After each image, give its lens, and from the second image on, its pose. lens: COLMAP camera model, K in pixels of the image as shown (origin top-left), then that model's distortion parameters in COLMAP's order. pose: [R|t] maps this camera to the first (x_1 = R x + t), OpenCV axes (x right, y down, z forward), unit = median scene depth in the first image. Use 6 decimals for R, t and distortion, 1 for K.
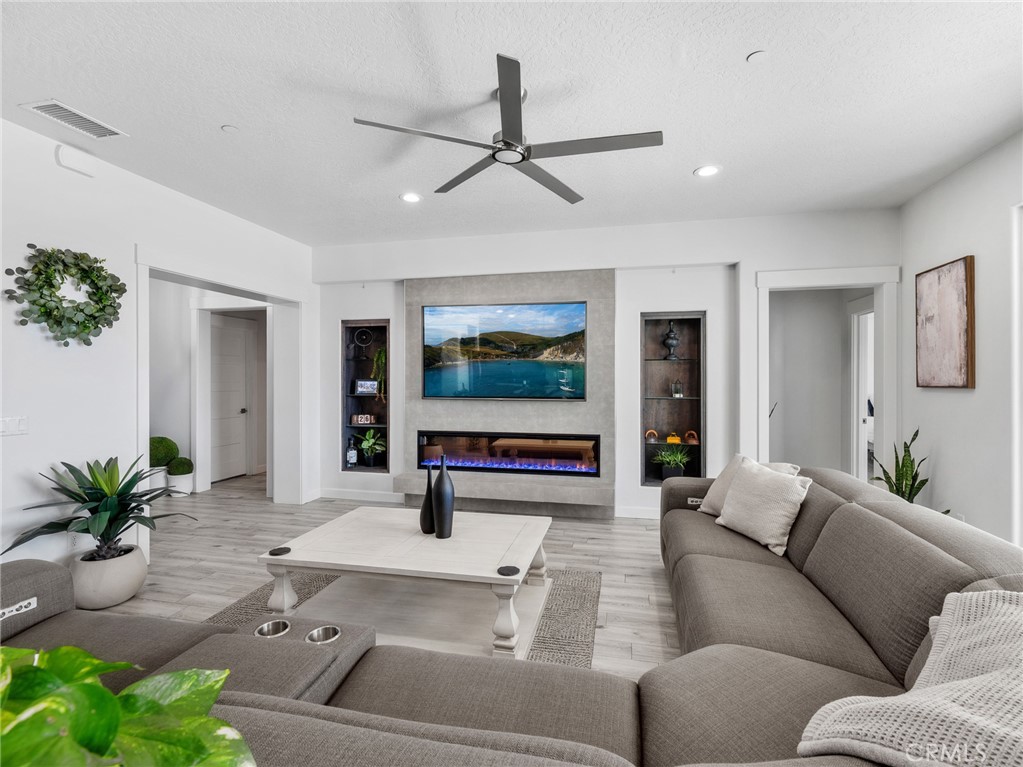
lens RADIAL K [[482.1, 0, 511.5], [0, 482.1, 383.5], [0, 0, 1]] dist [-0.001487, -0.000303]
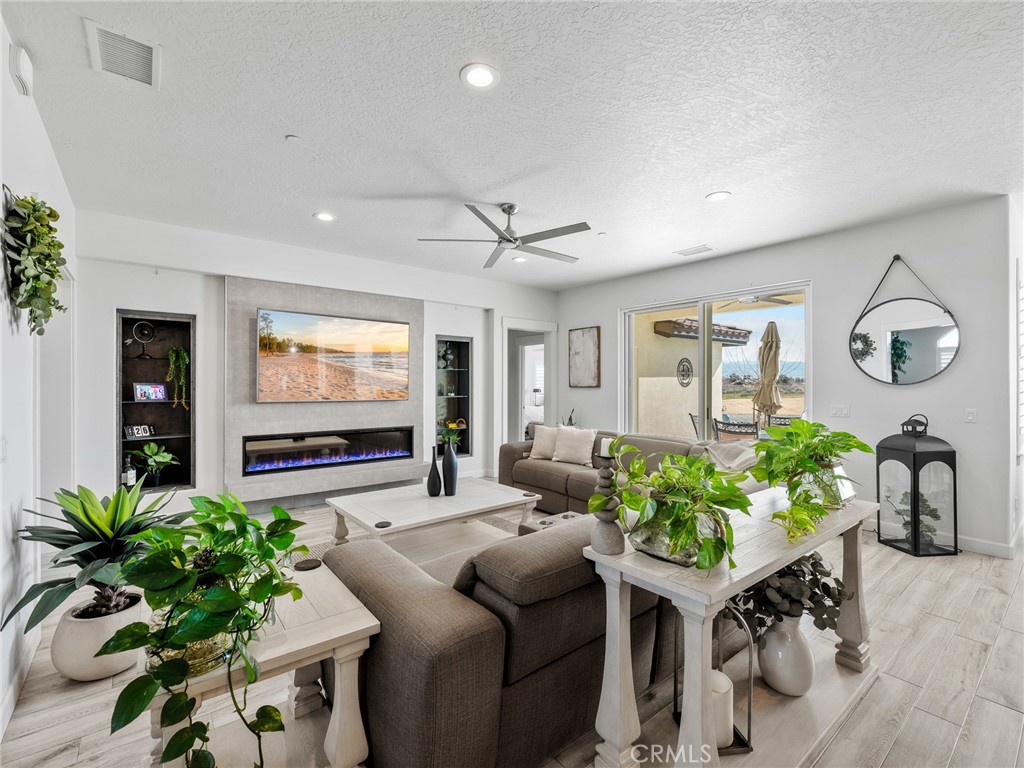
lens RADIAL K [[465.5, 0, 512.0], [0, 465.5, 384.0], [0, 0, 1]] dist [-0.000160, -0.000039]
pose [[0.620693, 0.000532, 0.784054, -0.631906], [0.006008, 0.999967, -0.005434, 0.002121], [-0.784031, 0.008083, 0.620669, 0.009822]]
